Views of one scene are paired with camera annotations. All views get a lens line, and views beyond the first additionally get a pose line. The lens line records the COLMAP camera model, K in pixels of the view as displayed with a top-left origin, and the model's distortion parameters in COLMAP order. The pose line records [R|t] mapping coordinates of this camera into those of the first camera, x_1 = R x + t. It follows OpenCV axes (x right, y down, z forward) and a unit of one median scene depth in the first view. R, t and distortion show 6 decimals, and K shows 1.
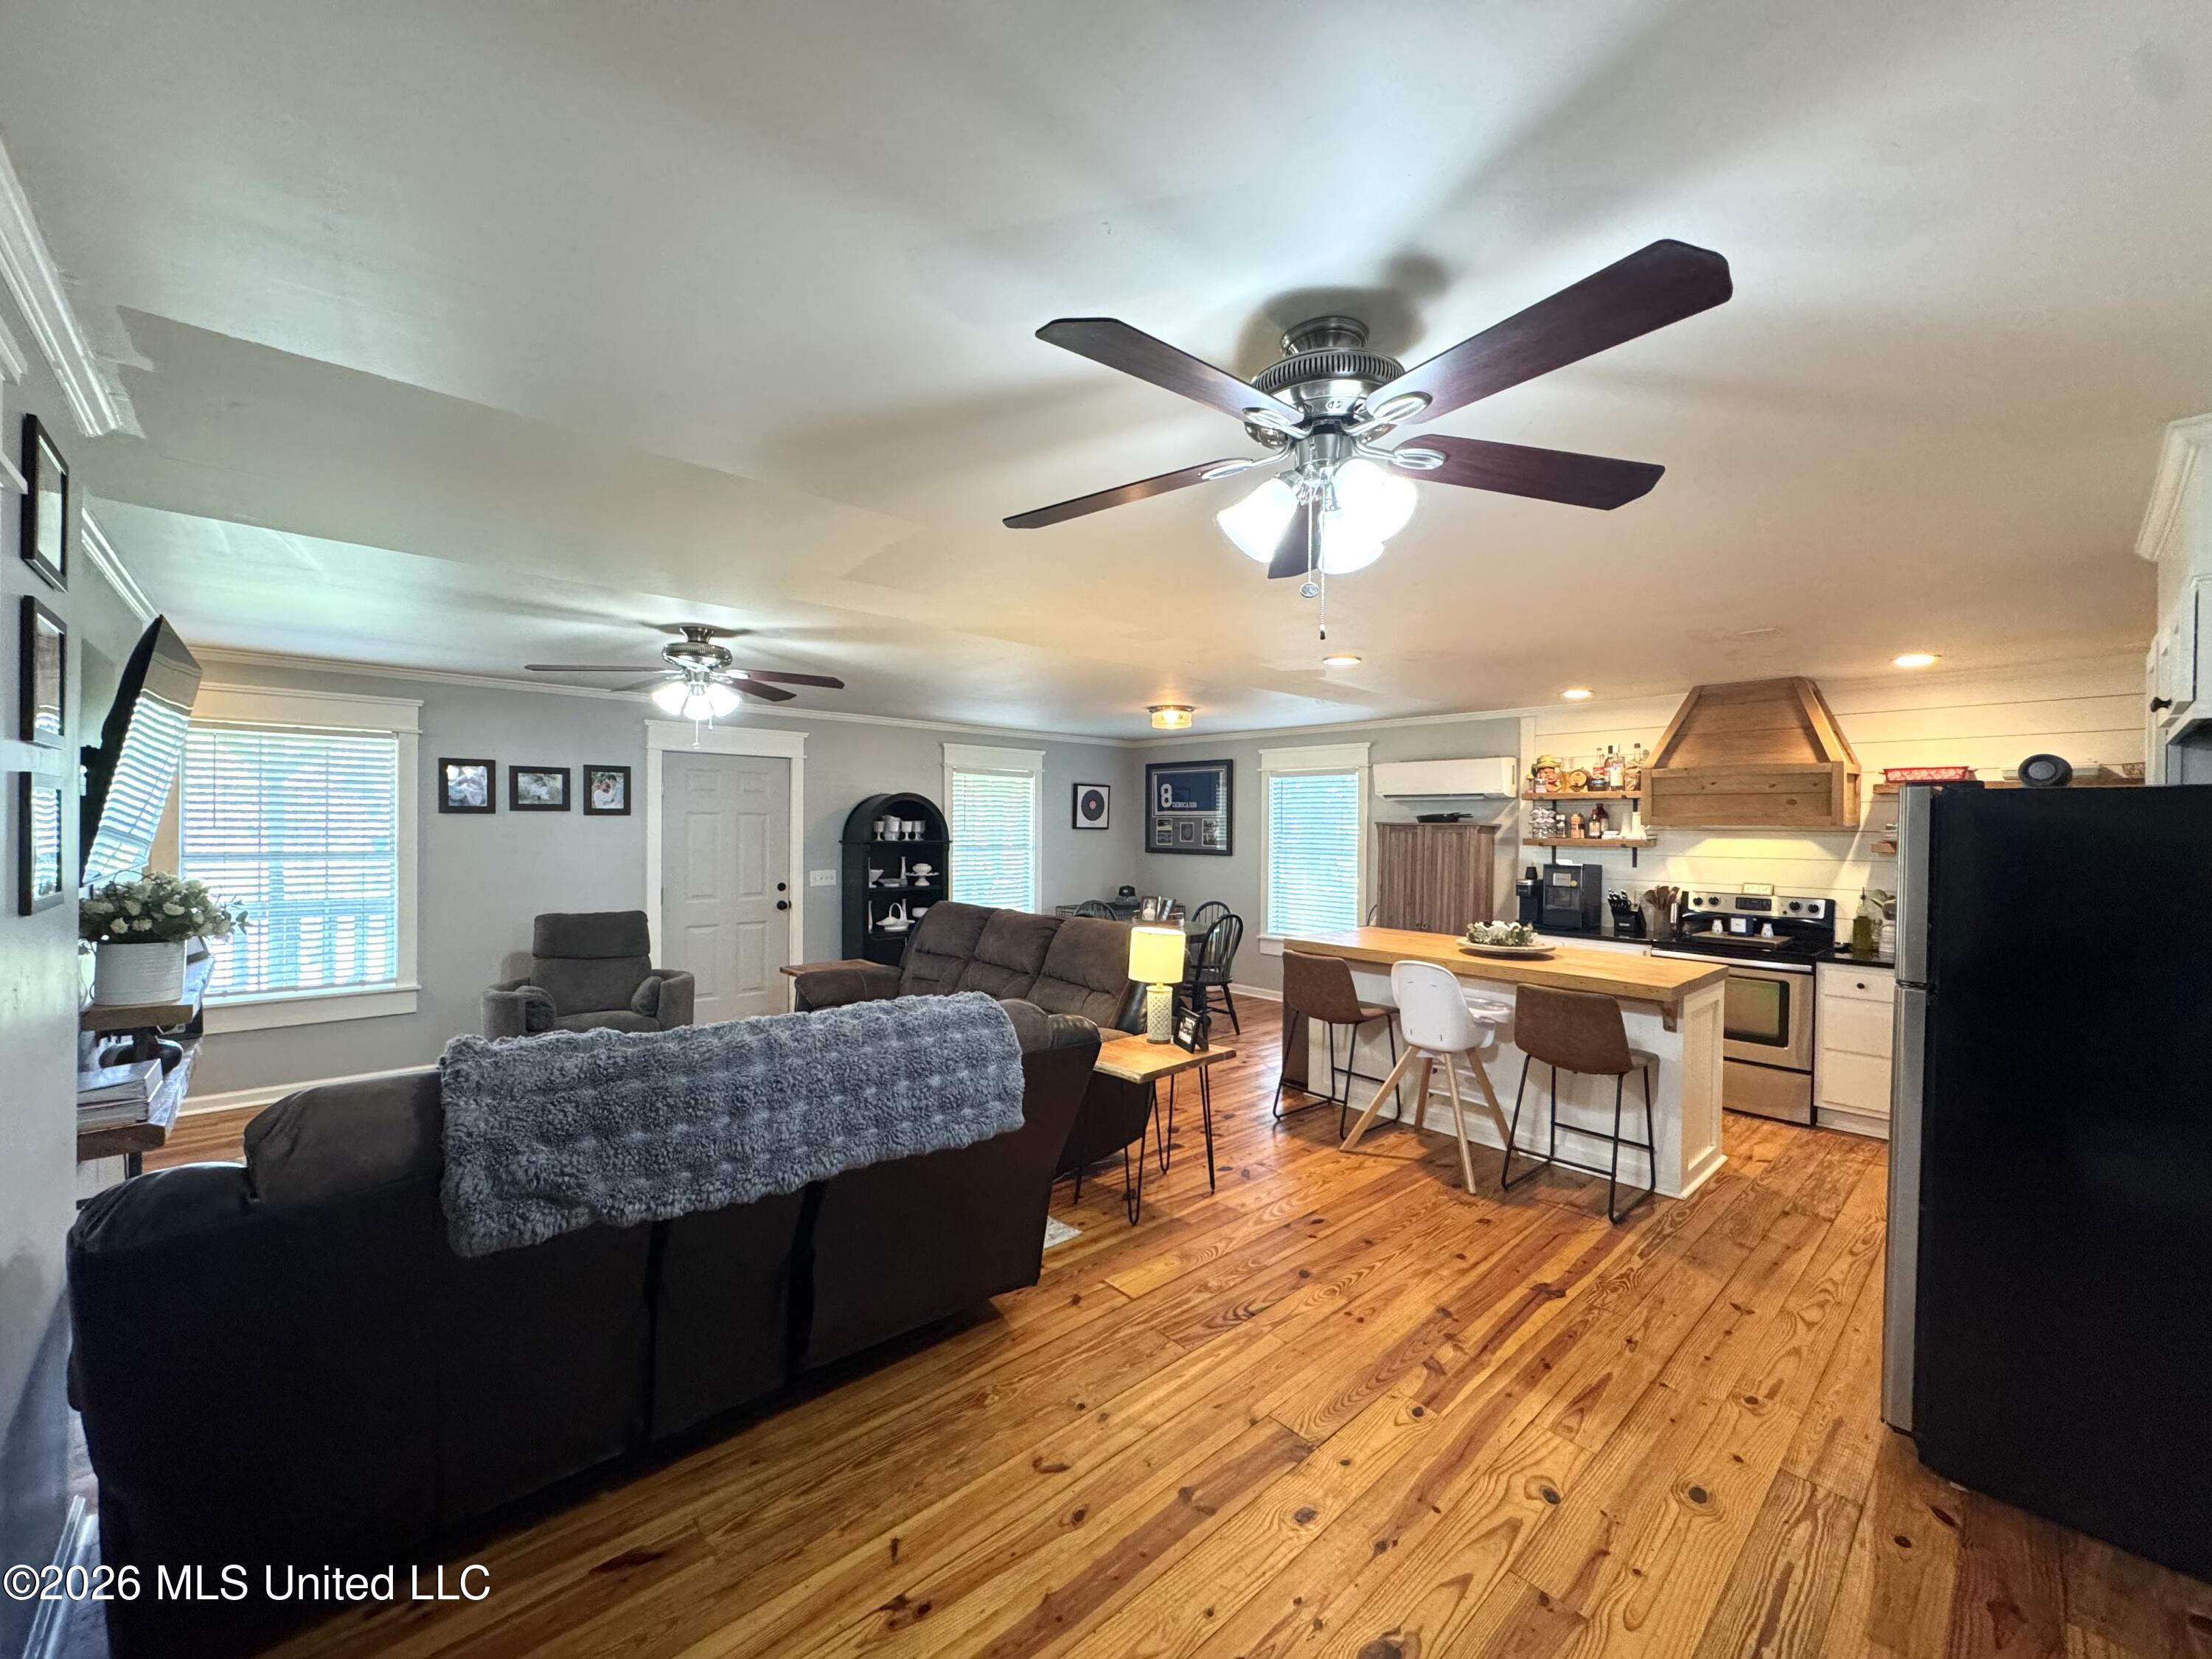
lens RADIAL K [[888.2, 0, 1101.0], [0, 888.2, 831.1], [0, 0, 1]] dist [-0.000059, -0.000267]
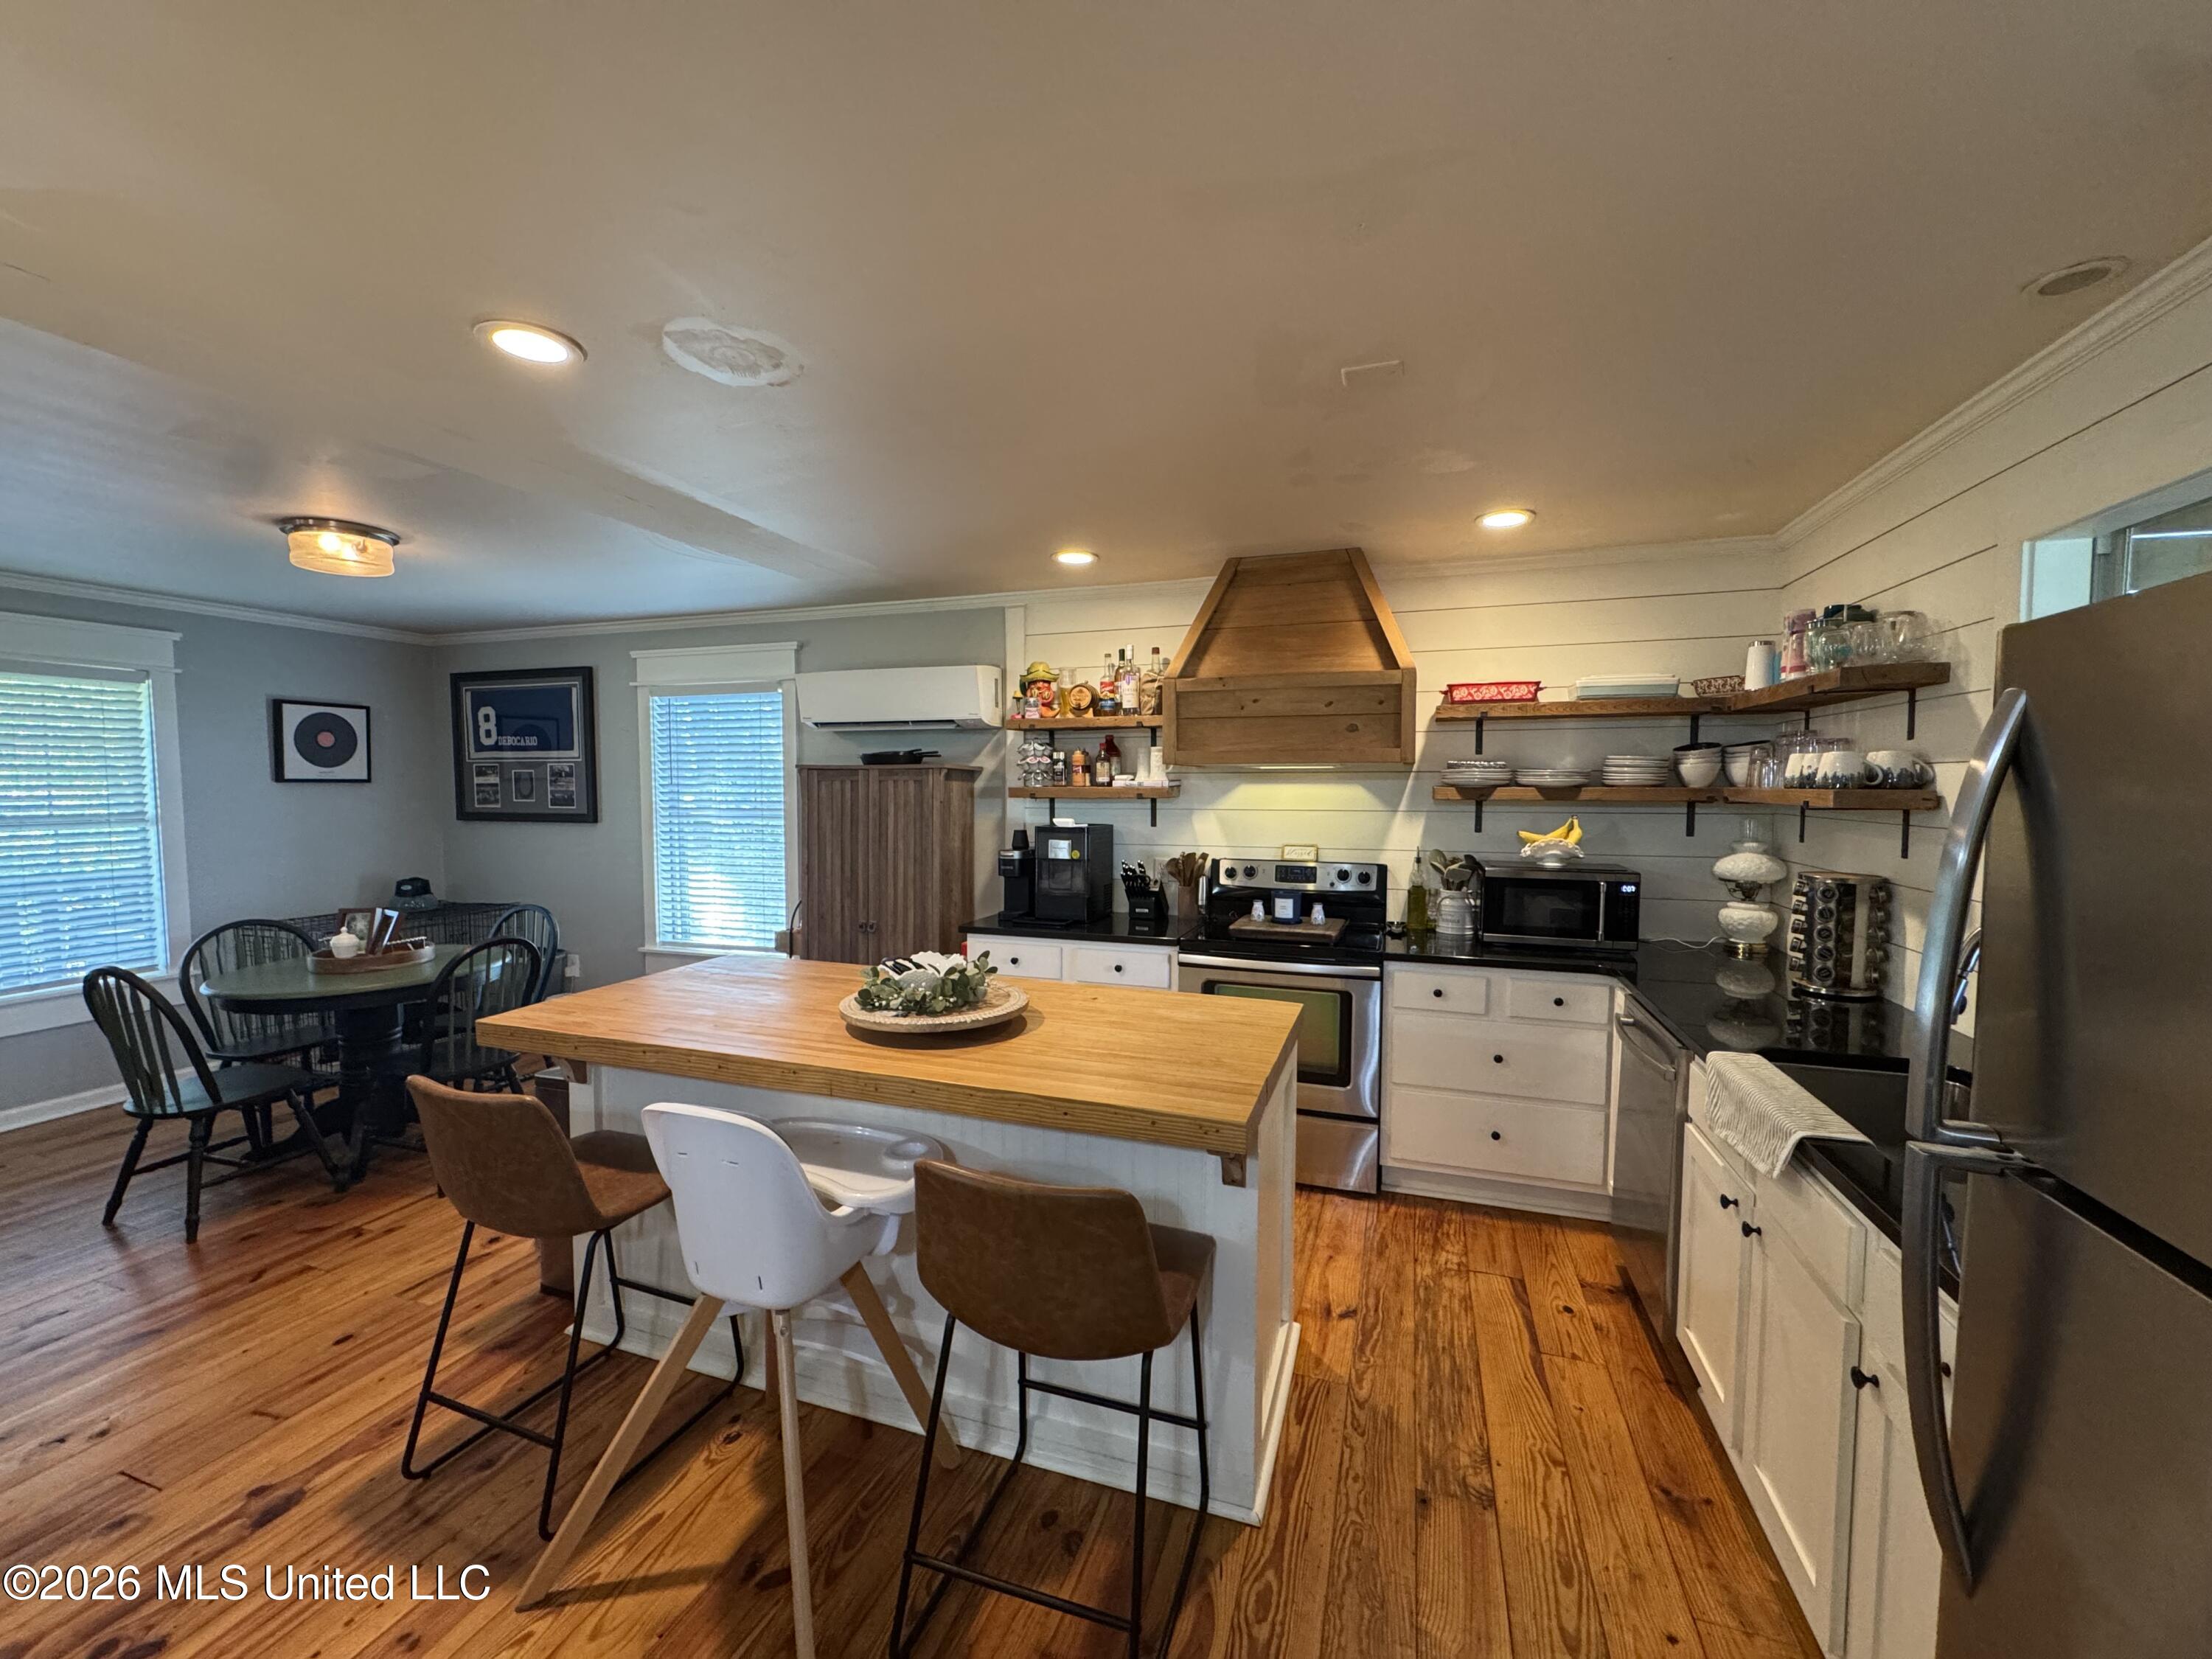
lens RADIAL K [[888.2, 0, 1102.3], [0, 888.2, 832.7], [0, 0, 1]] dist [-0.000059, -0.000267]
pose [[0.879958, -0.036516, 0.473647, 0.237089], [0.011532, 0.998389, 0.055548, 0.006350], [-0.474912, -0.043418, 0.878962, 0.410078]]
